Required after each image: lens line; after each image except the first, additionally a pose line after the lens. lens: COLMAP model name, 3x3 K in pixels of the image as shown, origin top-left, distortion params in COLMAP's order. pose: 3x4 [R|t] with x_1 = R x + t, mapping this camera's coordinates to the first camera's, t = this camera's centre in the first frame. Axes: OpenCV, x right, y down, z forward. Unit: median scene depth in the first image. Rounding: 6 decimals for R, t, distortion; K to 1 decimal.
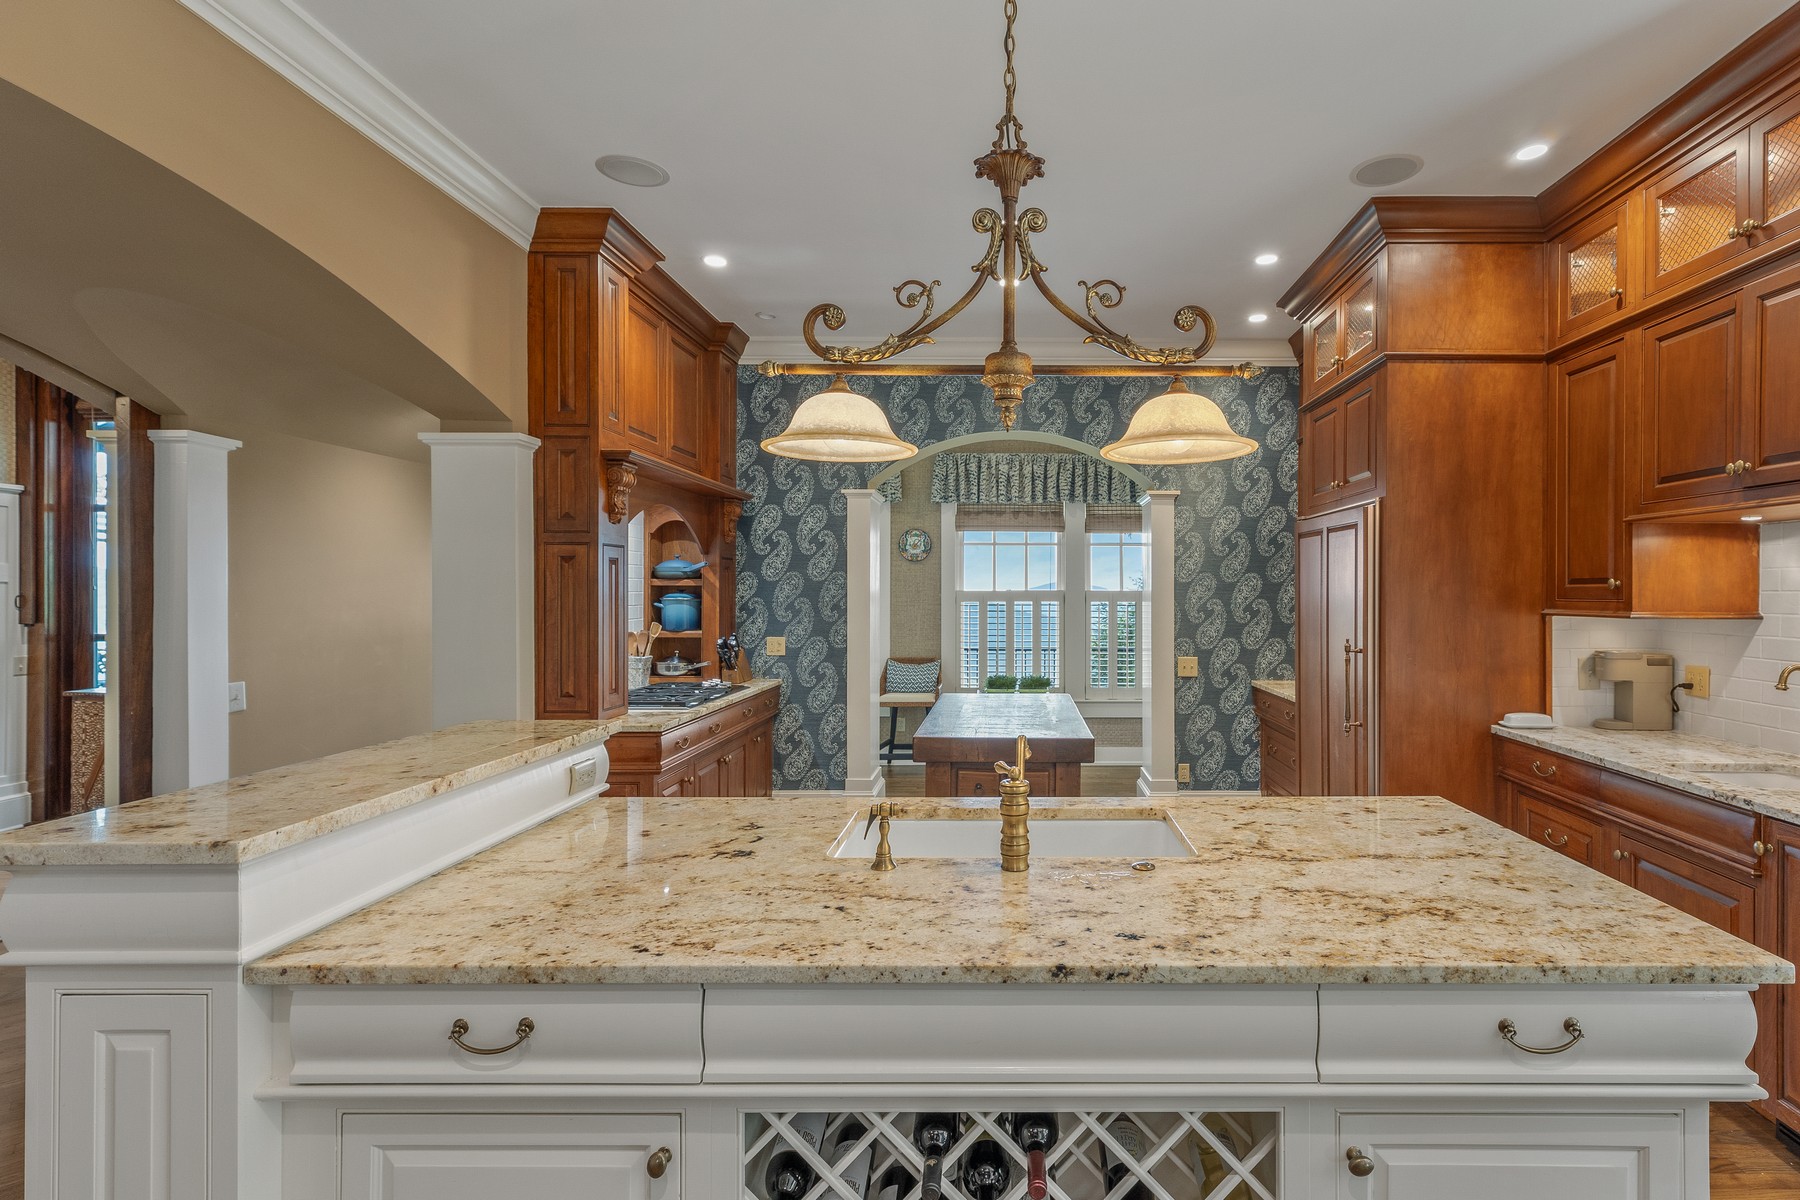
lens RADIAL K [[856.4, 0, 1023.1], [0, 856.4, 594.6], [0, 0, 1]] dist [0.006120, -0.001312]
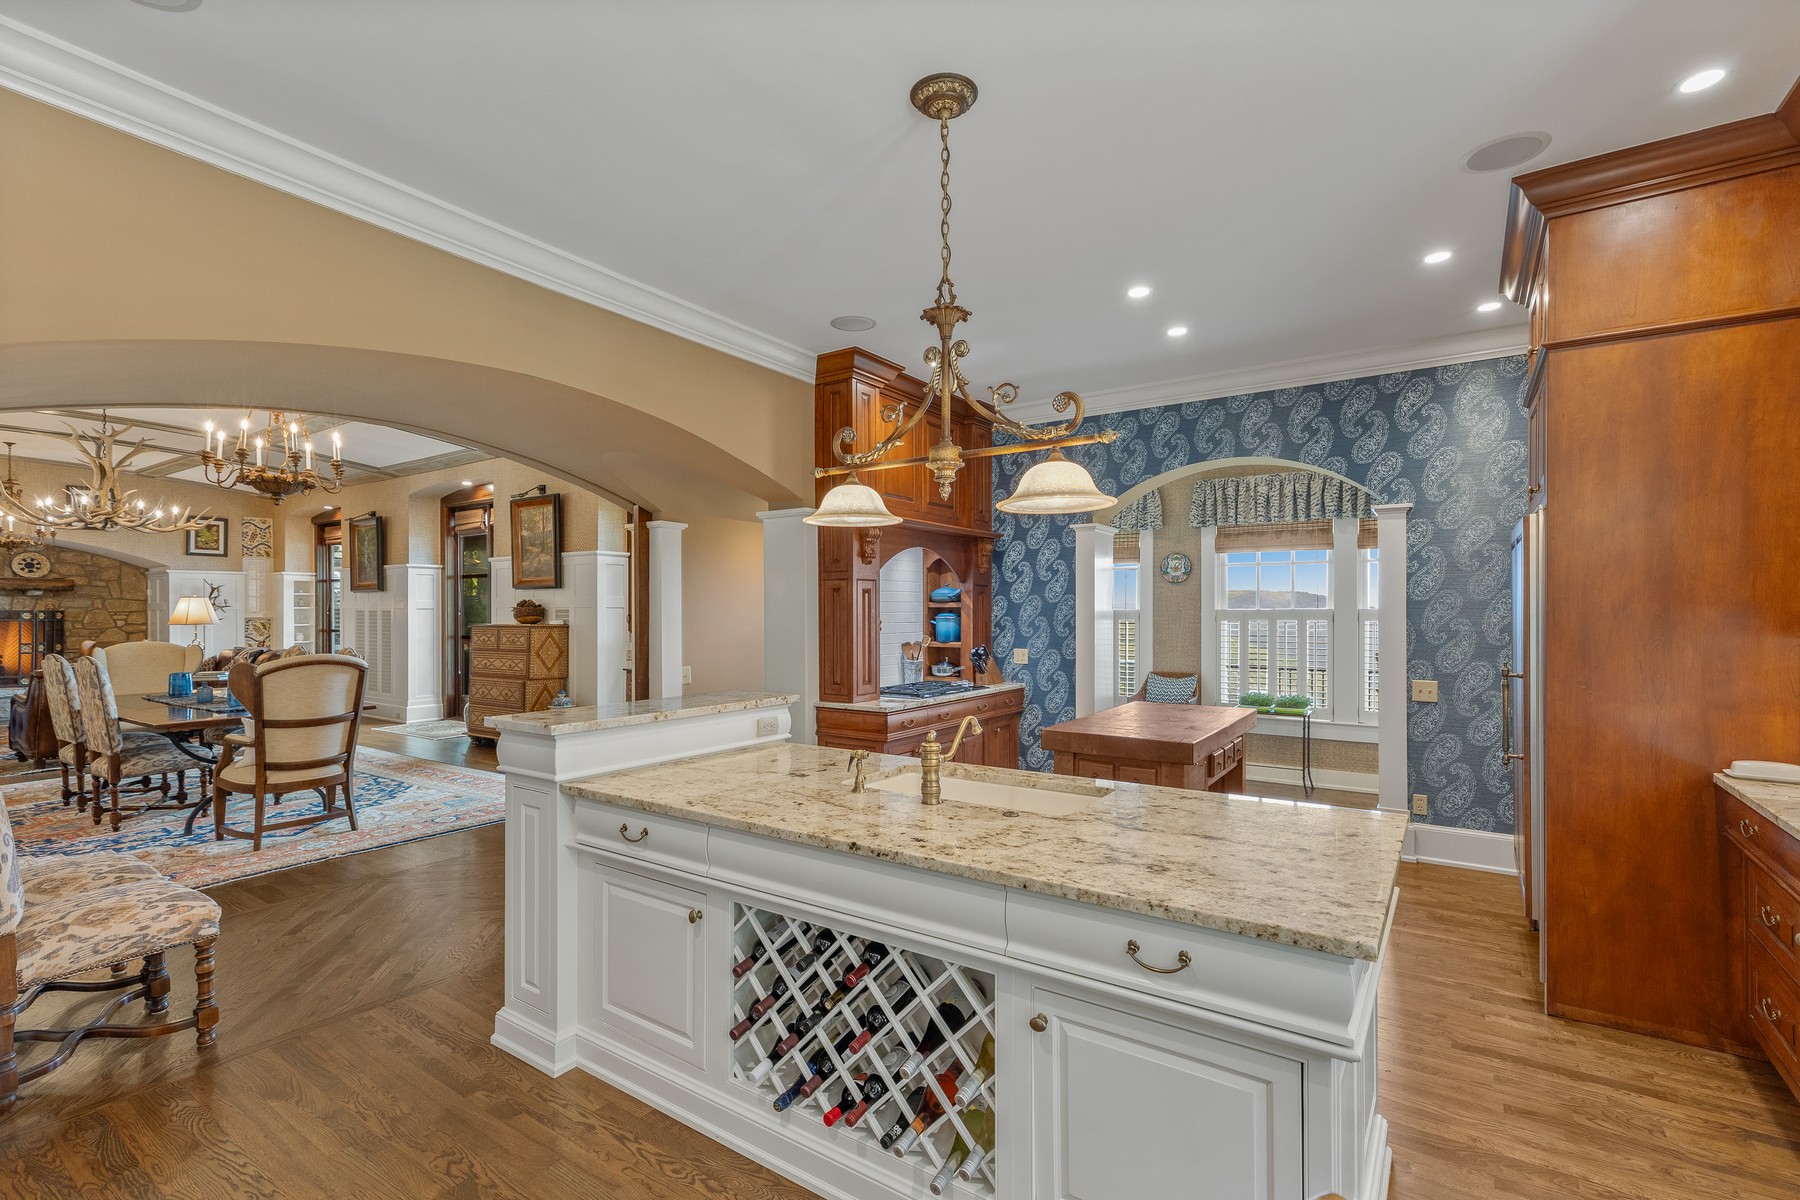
lens RADIAL K [[811.7, 0, 905.2], [0, 811.7, 613.1], [0, 0, 1]] dist [0.006548, -0.001191]
pose [[0.826151, -0.002215, -0.563445, 0.361049], [0.001891, 0.999998, -0.001159, -0.000749], [0.563446, -0.000108, 0.826153, -0.080139]]
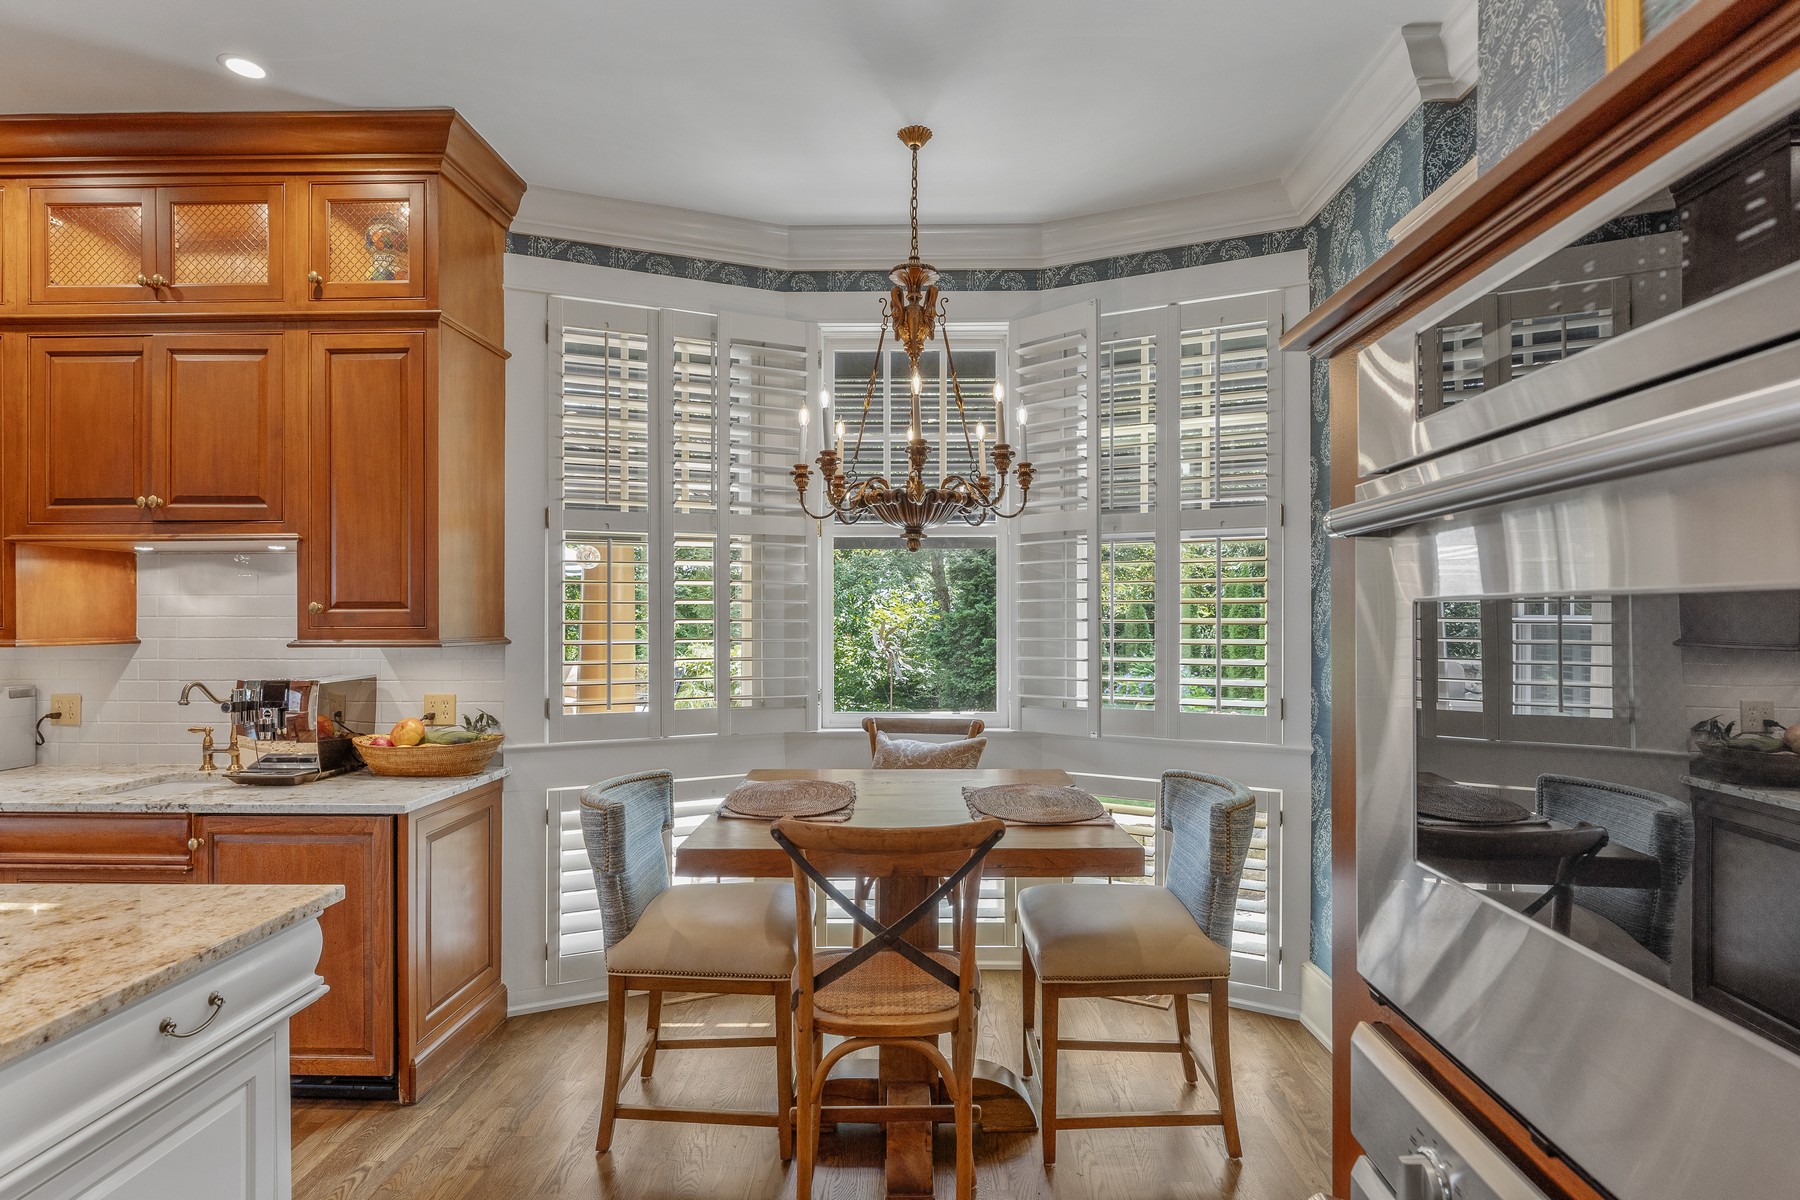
lens RADIAL K [[913.5, 0, 895.9], [0, 913.5, 614.4], [0, 0, 1]] dist [-0.004630, 0.002778]
pose [[0.047804, -0.001204, 0.998856, -0.195901], [0.006598, 0.999978, 0.000890, -0.001475], [-0.998835, 0.006548, 0.047811, 0.012452]]
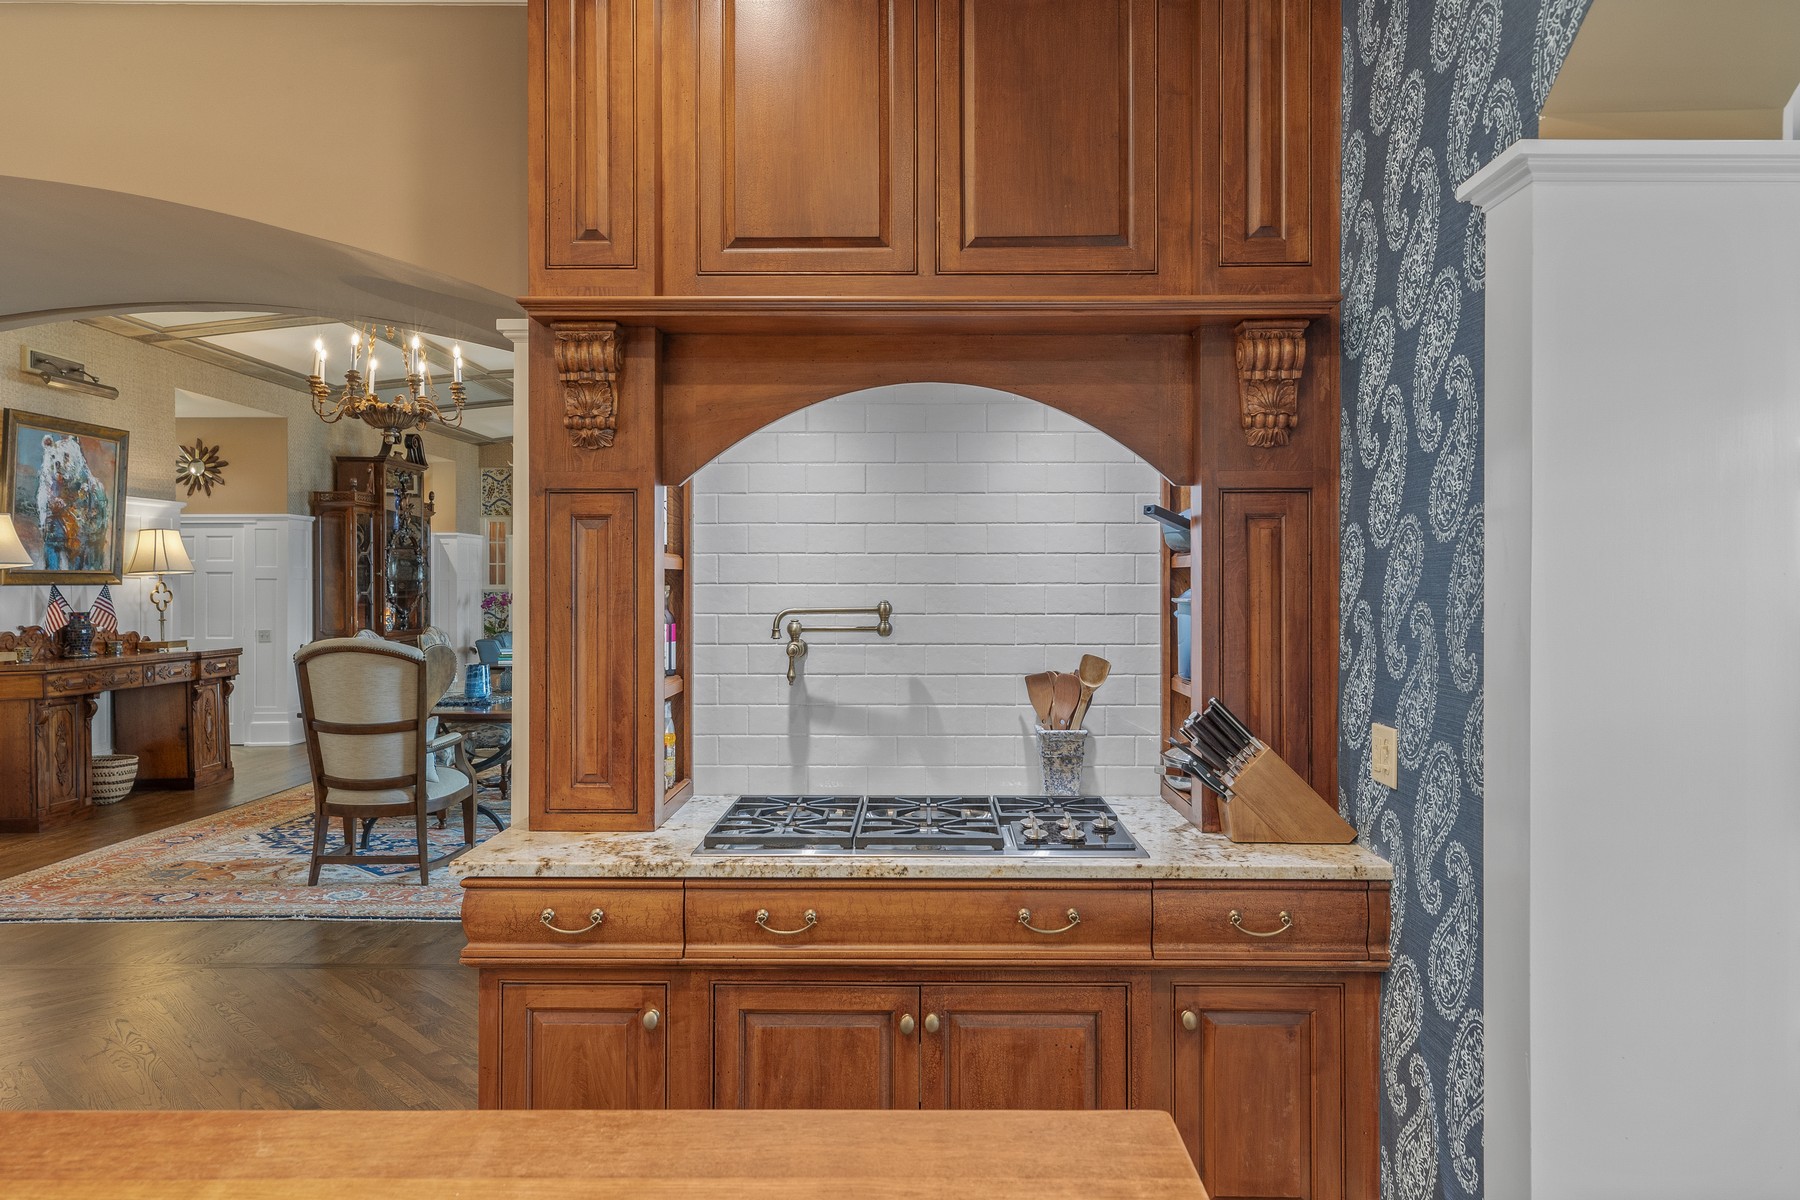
lens RADIAL K [[1179.7, 0, 901.4], [0, 1179.7, 582.0], [0, 0, 1]] dist [-0.007253, 0.006169]
pose [[-0.012689, -0.003139, -0.999915, 0.225754], [-0.001621, 0.999994, -0.003119, -0.002267], [0.999918, 0.001581, -0.012694, 1.313231]]
